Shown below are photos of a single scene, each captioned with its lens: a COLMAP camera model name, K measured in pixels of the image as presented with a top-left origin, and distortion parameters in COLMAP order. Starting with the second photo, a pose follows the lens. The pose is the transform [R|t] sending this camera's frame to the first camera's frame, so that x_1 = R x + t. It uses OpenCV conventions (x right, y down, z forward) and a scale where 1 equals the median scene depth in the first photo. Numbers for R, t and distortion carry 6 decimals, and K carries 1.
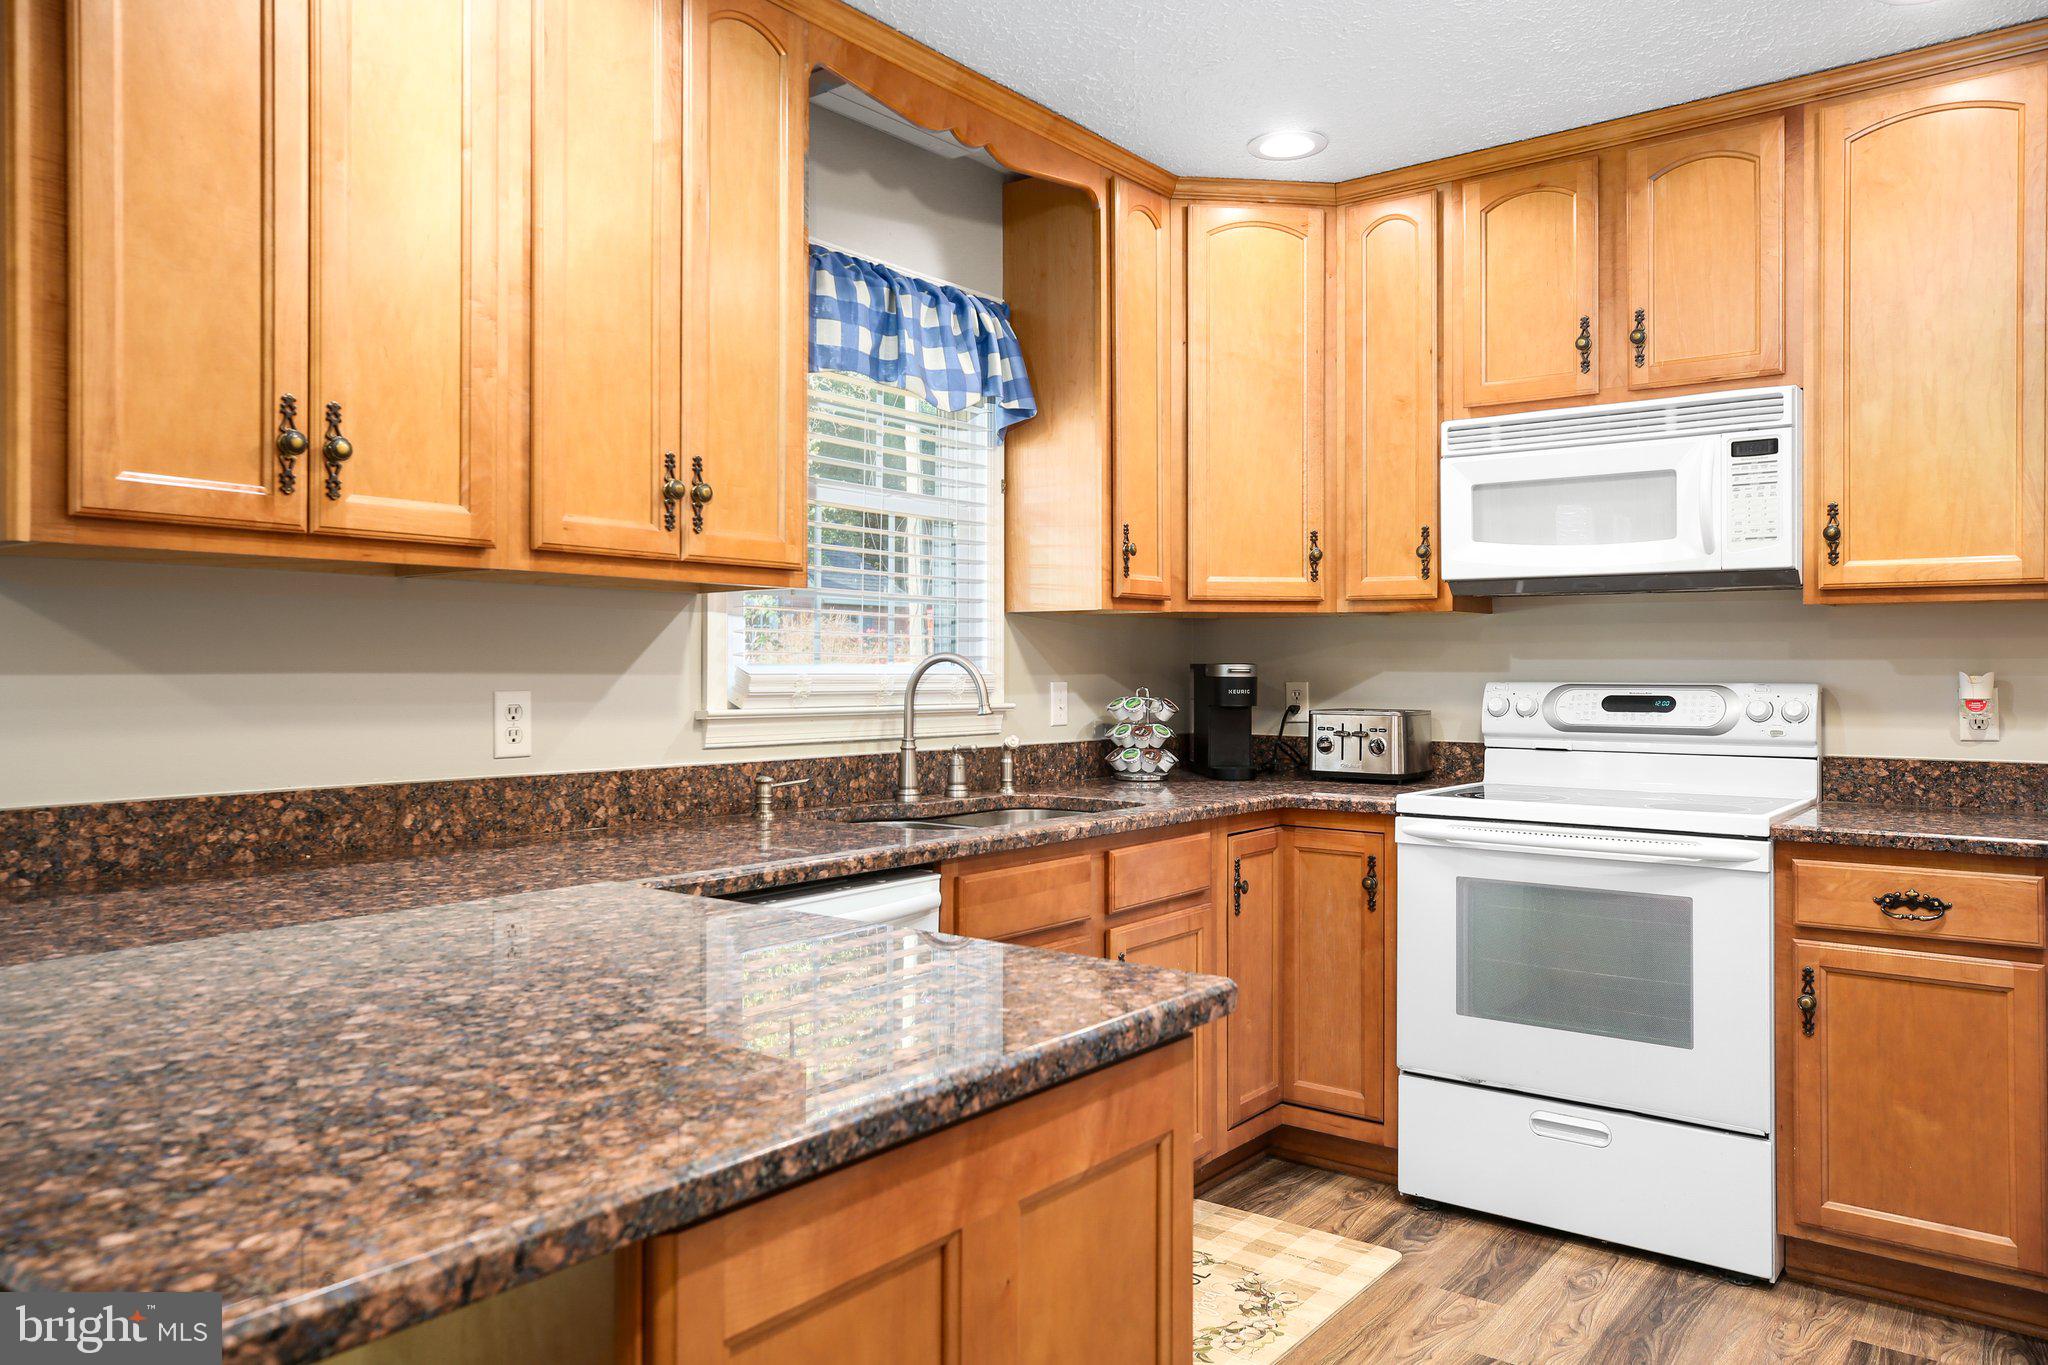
lens RADIAL K [[1444.3, 0, 1030.3], [0, 1444.3, 671.7], [0, 0, 1]] dist [0.016900, 0.000159]
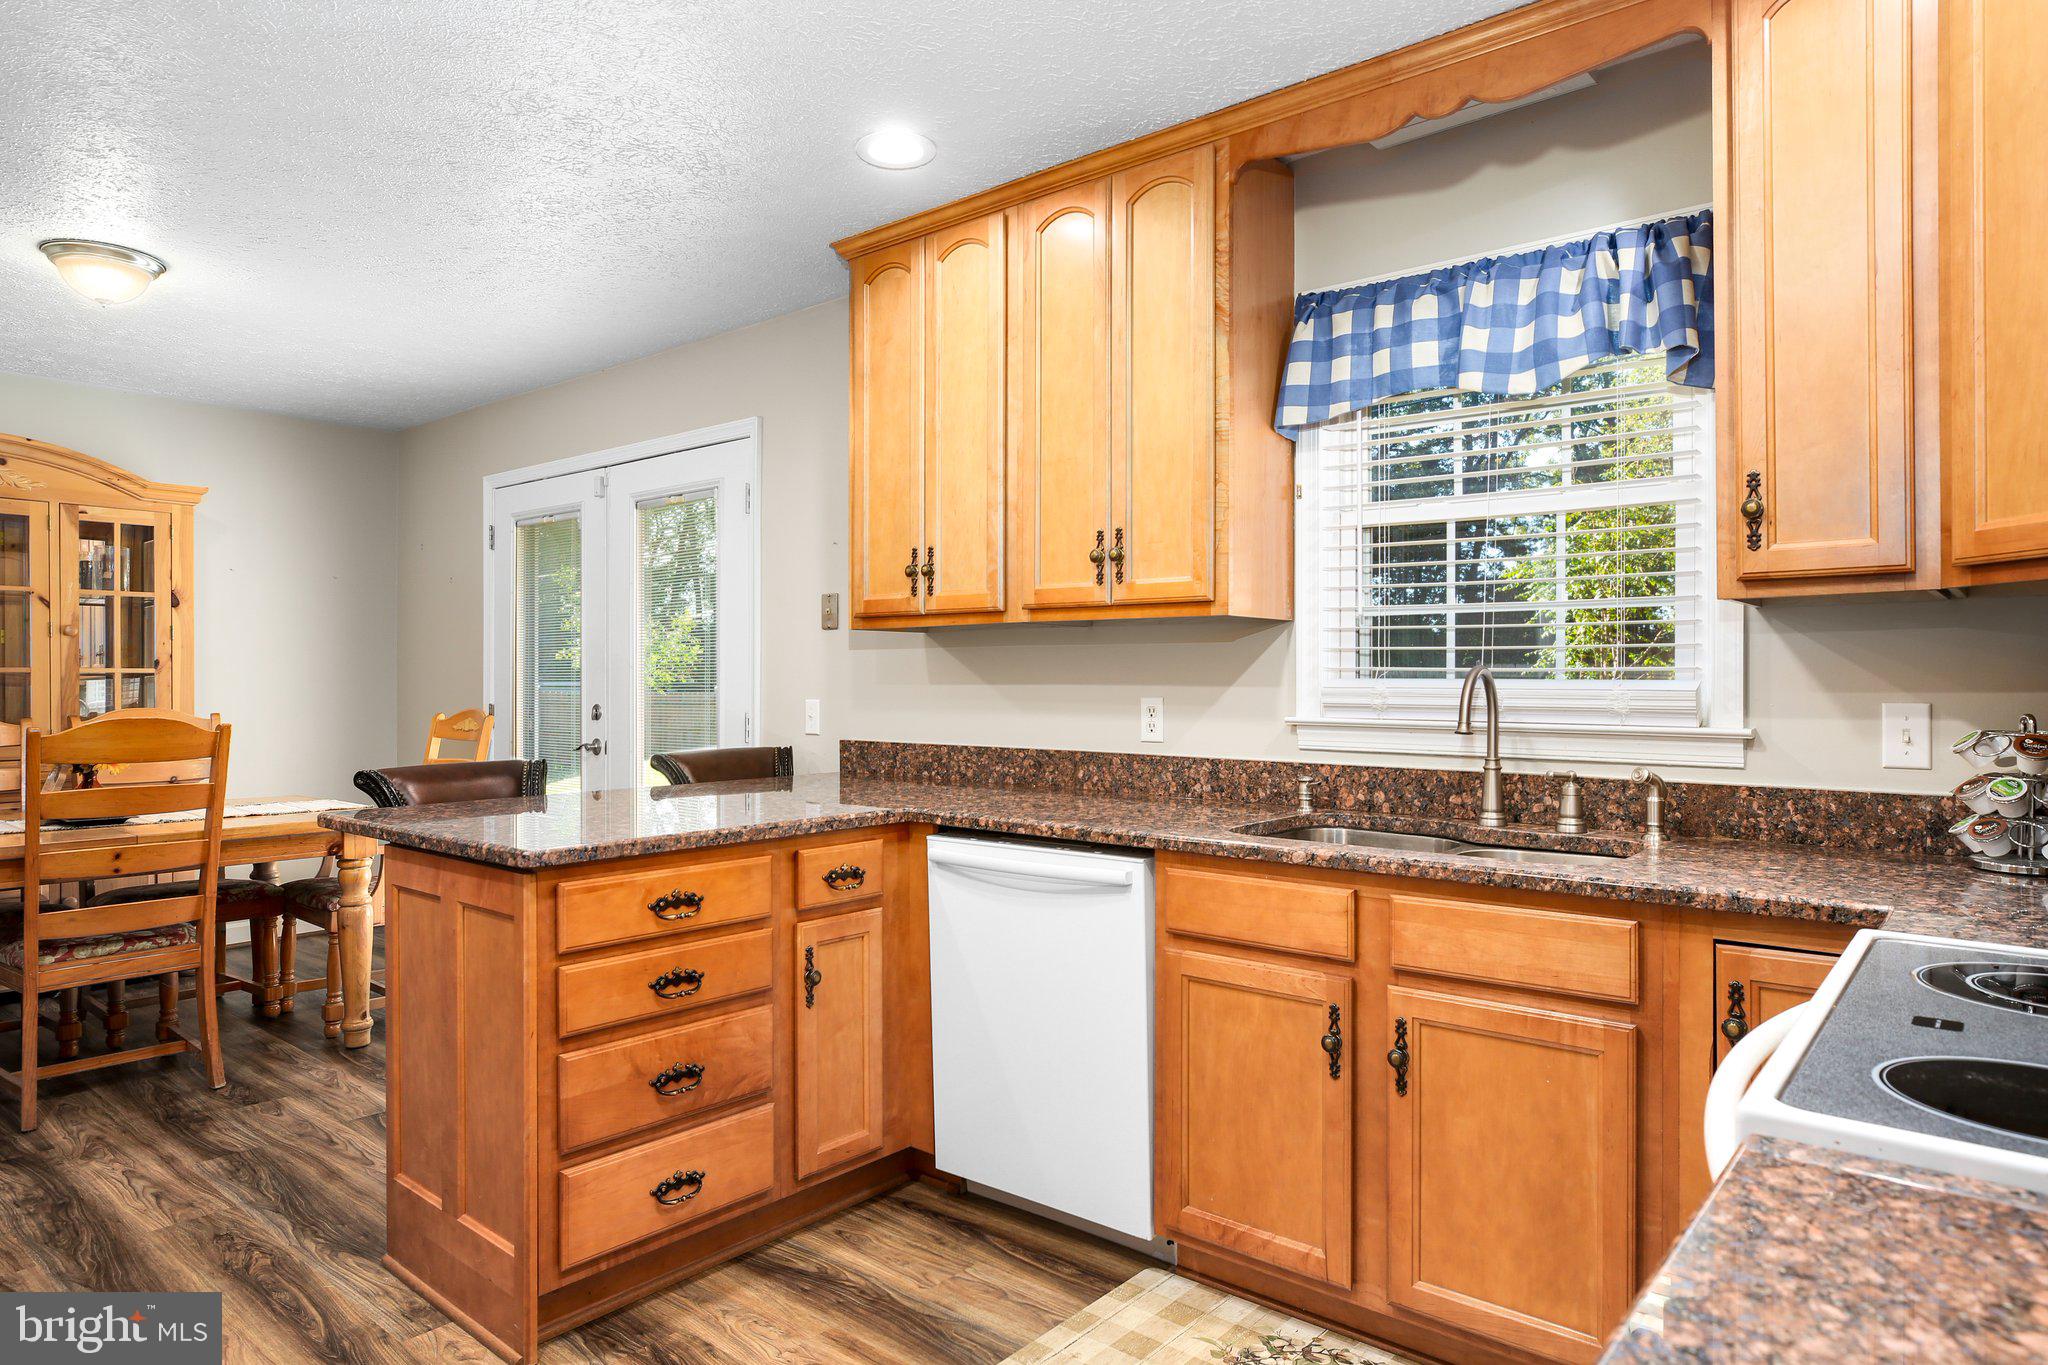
lens RADIAL K [[1193.3, 0, 1030.3], [0, 1193.3, 683.4], [0, 0, 1]] dist [-0.006657, 0.001076]
pose [[-0.036718, 0.000661, -0.999325, 0.708744], [-0.003318, 0.999994, 0.000783, -0.001219], [0.999320, 0.003345, -0.036715, 0.748827]]
